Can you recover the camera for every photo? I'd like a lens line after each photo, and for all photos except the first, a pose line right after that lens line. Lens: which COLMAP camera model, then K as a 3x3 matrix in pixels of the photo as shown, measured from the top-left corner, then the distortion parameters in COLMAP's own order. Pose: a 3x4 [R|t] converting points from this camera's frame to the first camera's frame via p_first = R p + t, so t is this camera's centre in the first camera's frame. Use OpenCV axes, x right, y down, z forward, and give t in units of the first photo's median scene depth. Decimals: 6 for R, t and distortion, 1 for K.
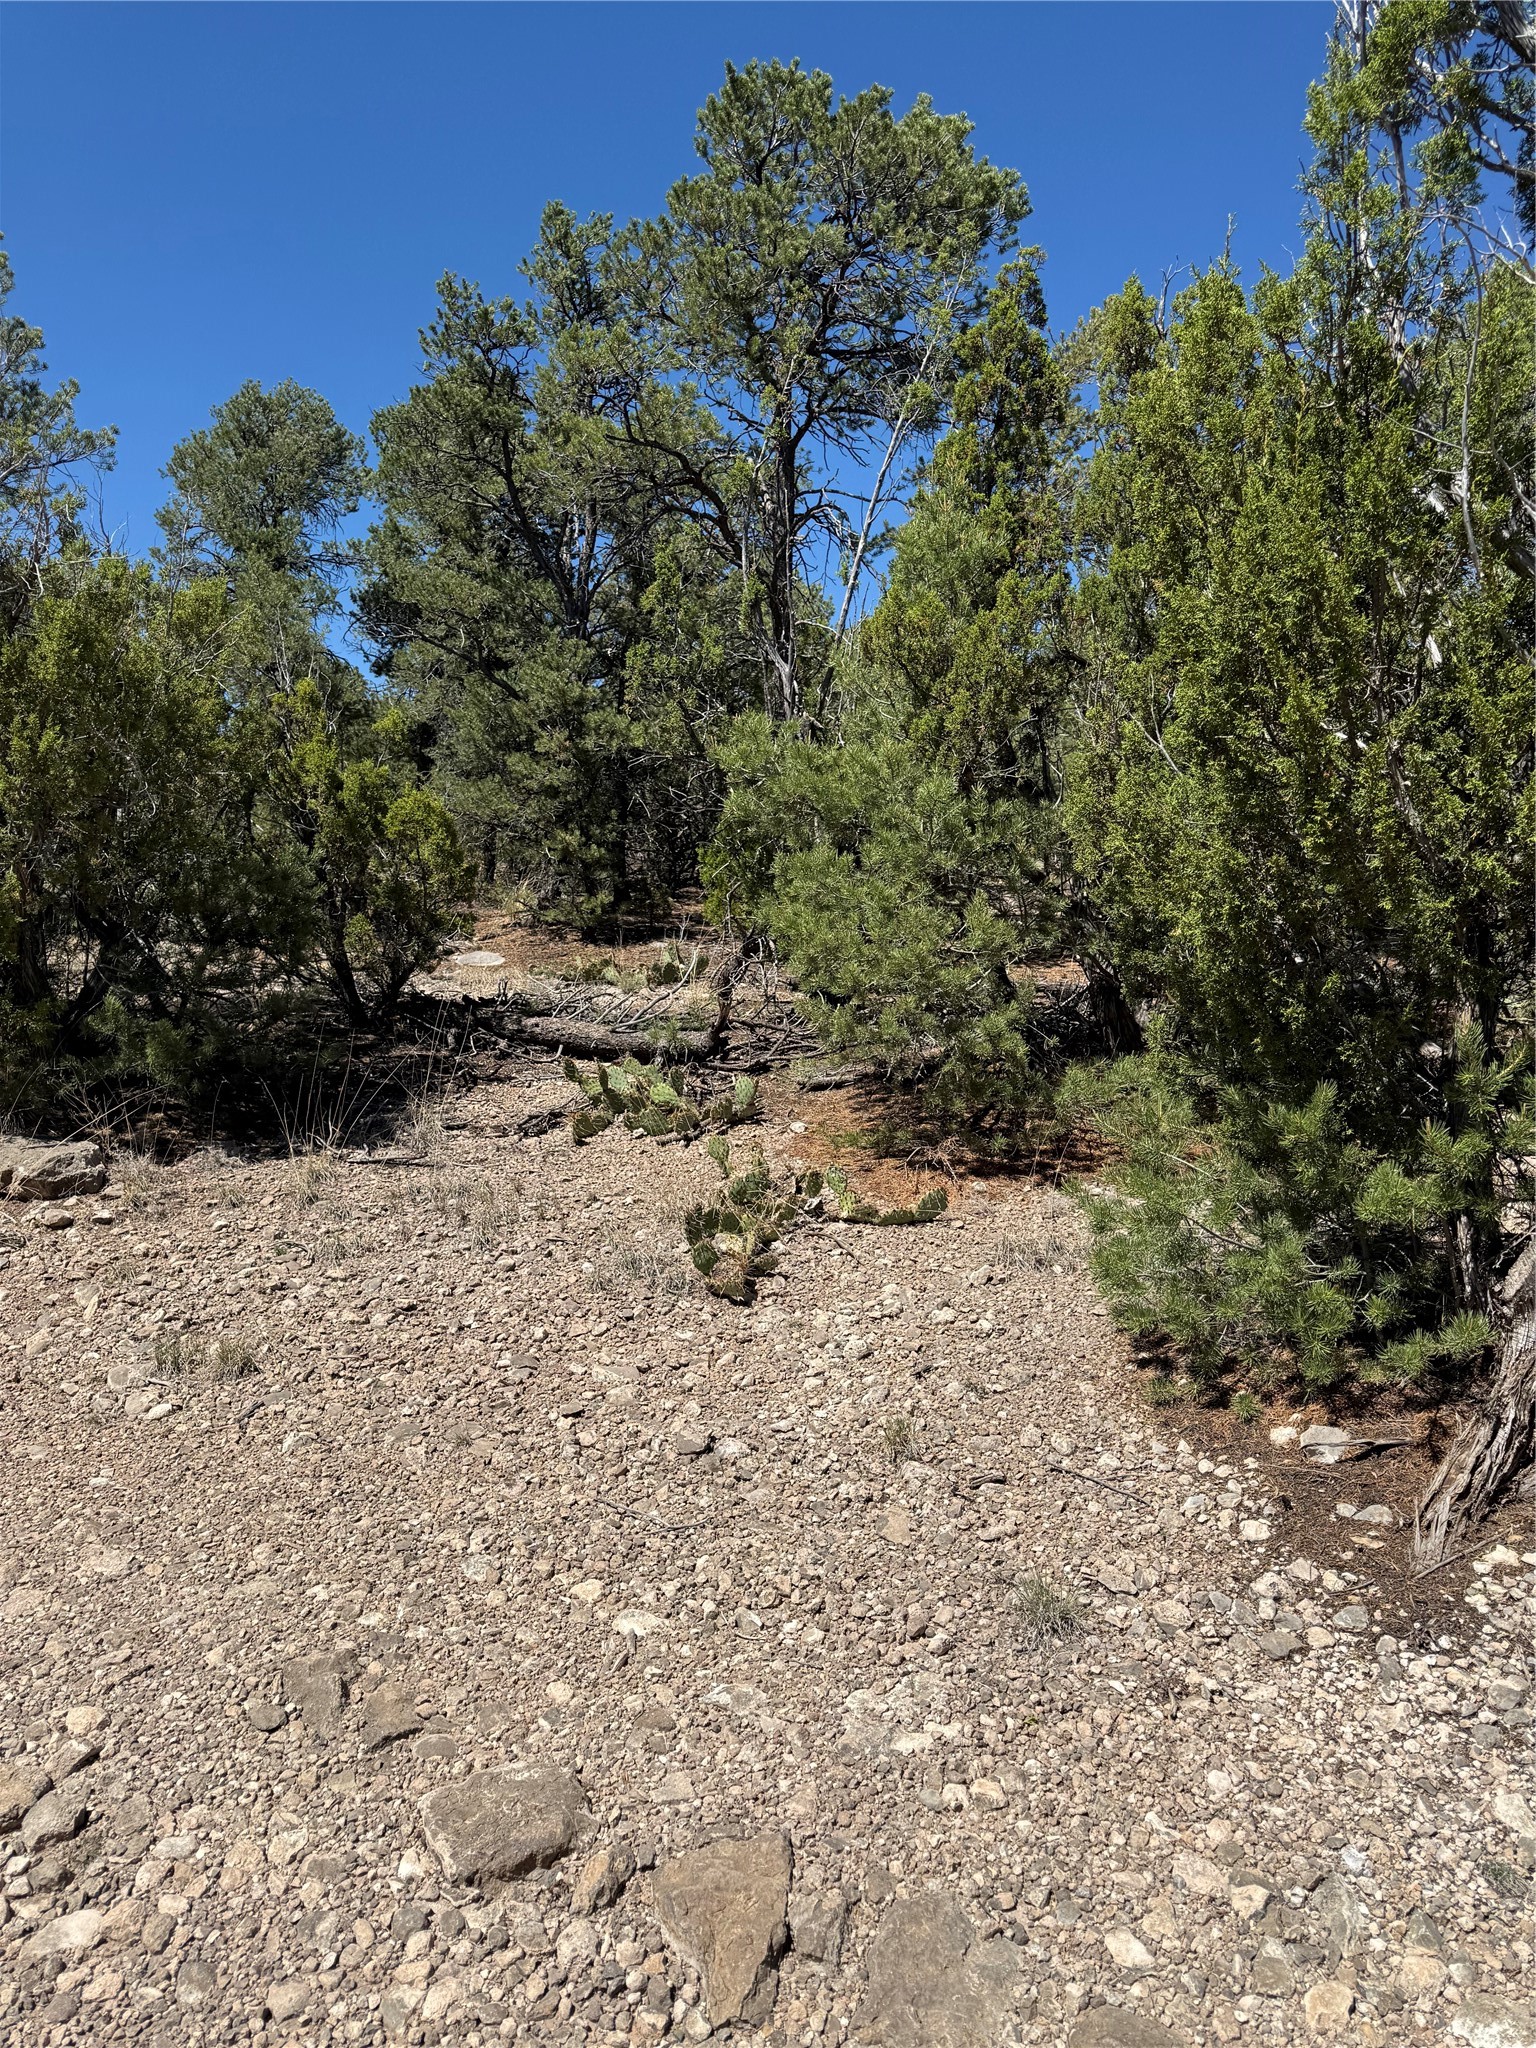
lens RADIAL K [[1433.3, 0, 762.5], [0, 1433.3, 1025.3], [0, 0, 1]] dist [0.002390, -0.002452]
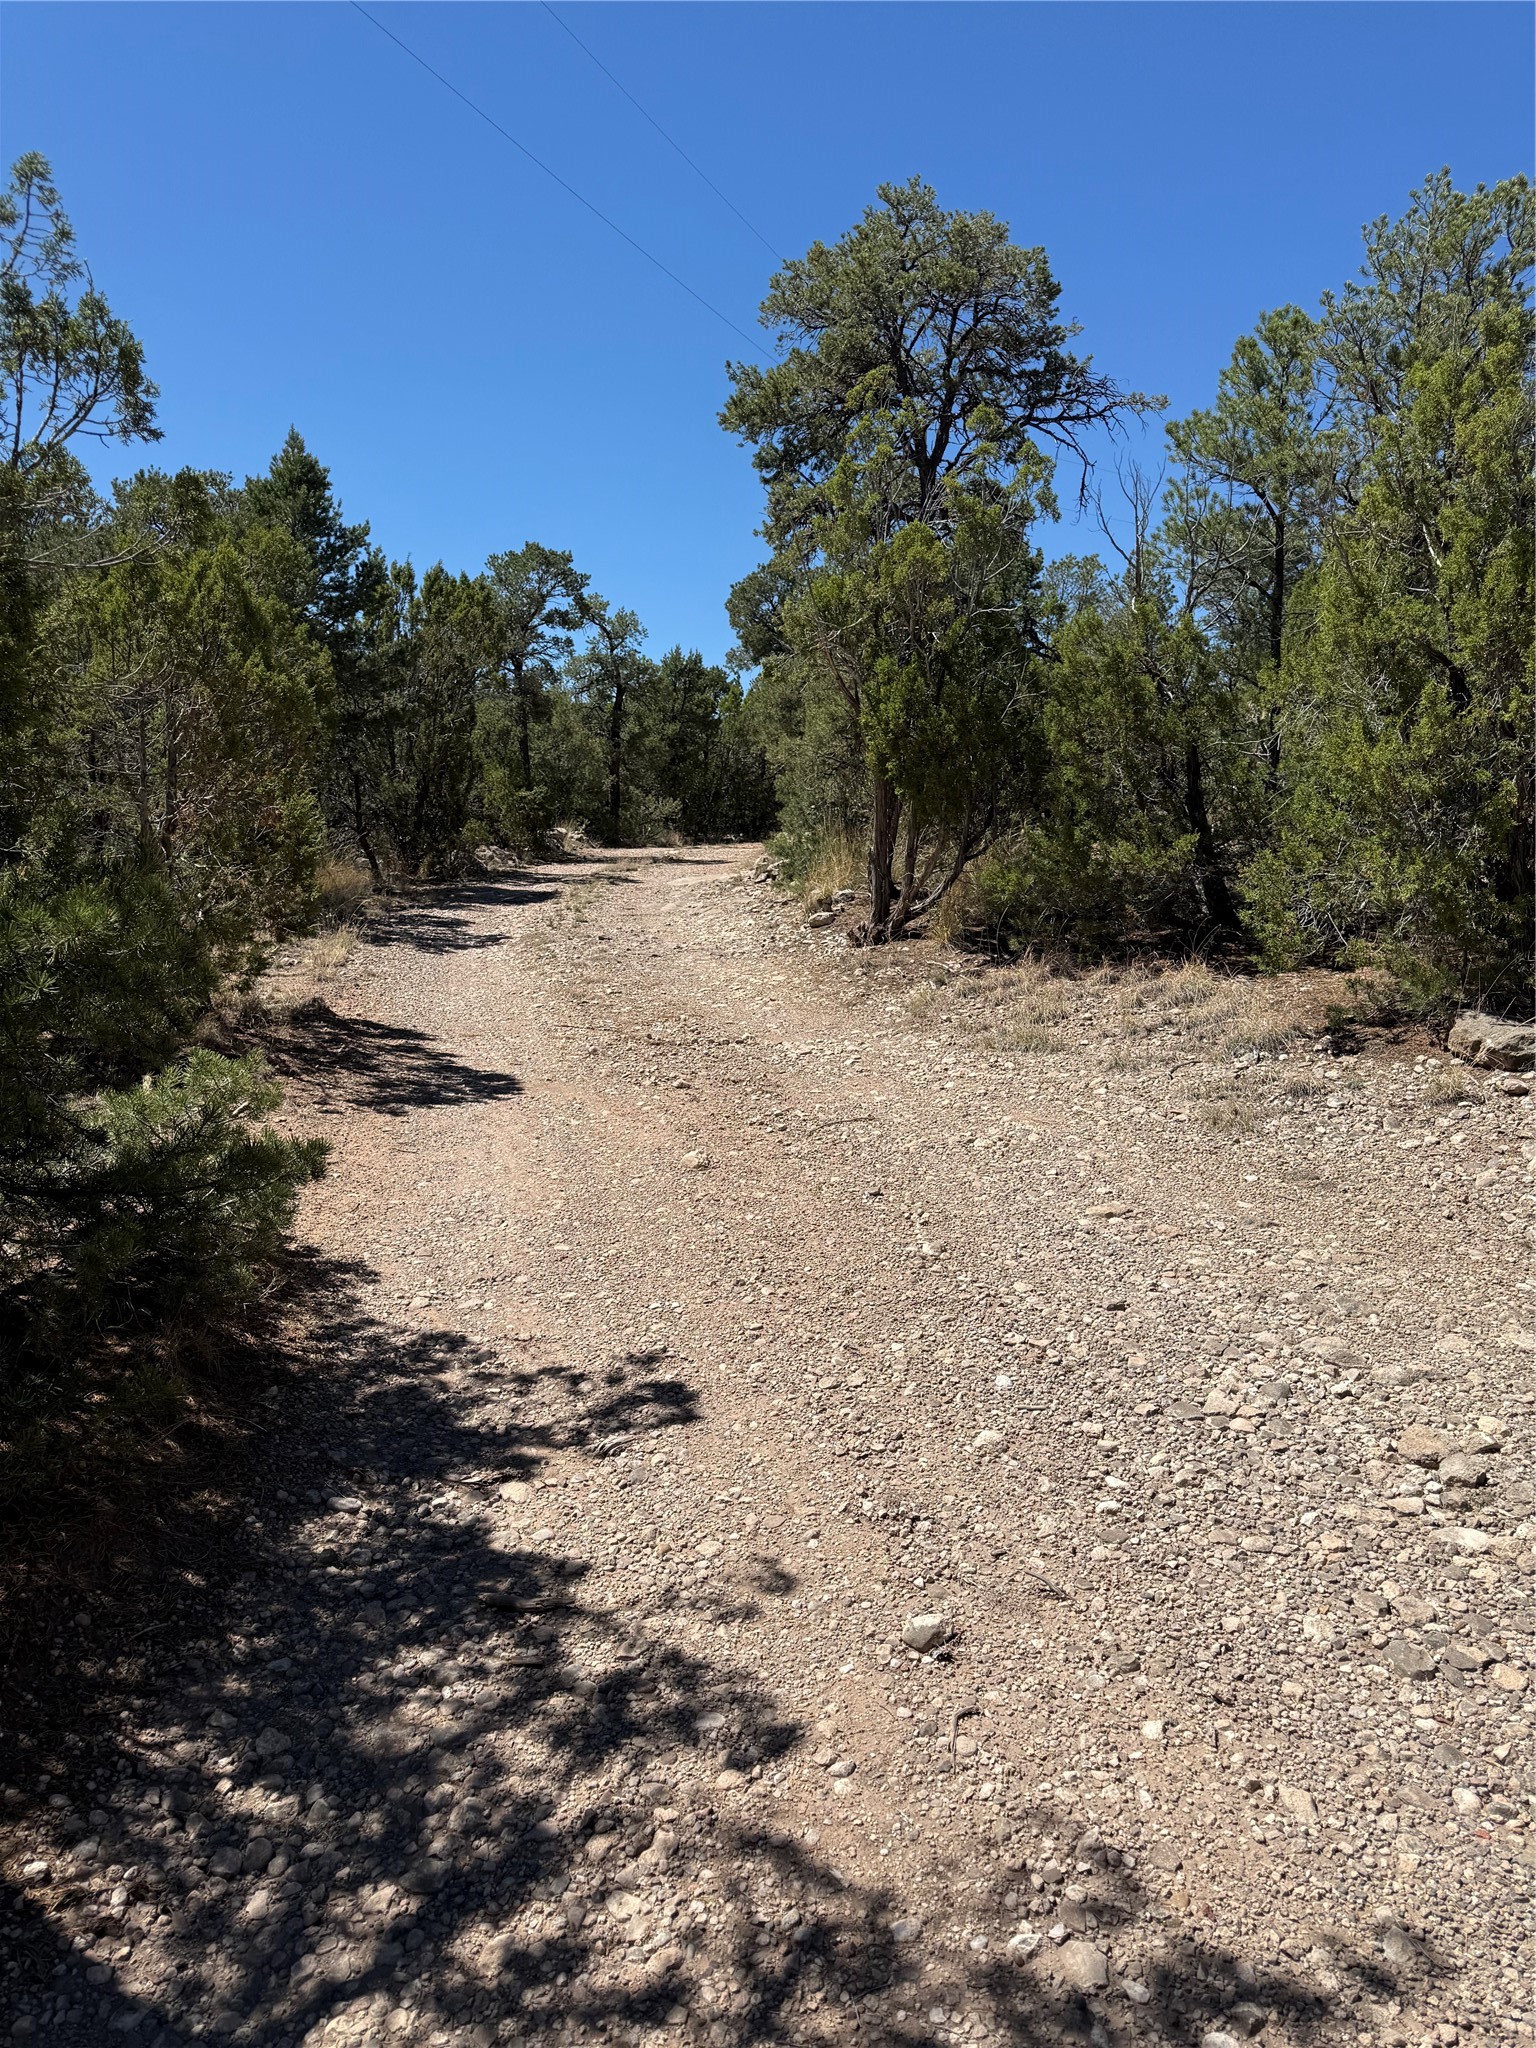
lens RADIAL K [[1433.3, 0, 762.2], [0, 1433.3, 1020.4], [0, 0, 1]] dist [0.002390, -0.002452]
pose [[0.578480, 0.120771, -0.806706, 0.144894], [-0.078133, 0.992635, 0.092577, 0.043650], [0.811946, 0.009477, 0.583656, -0.291439]]
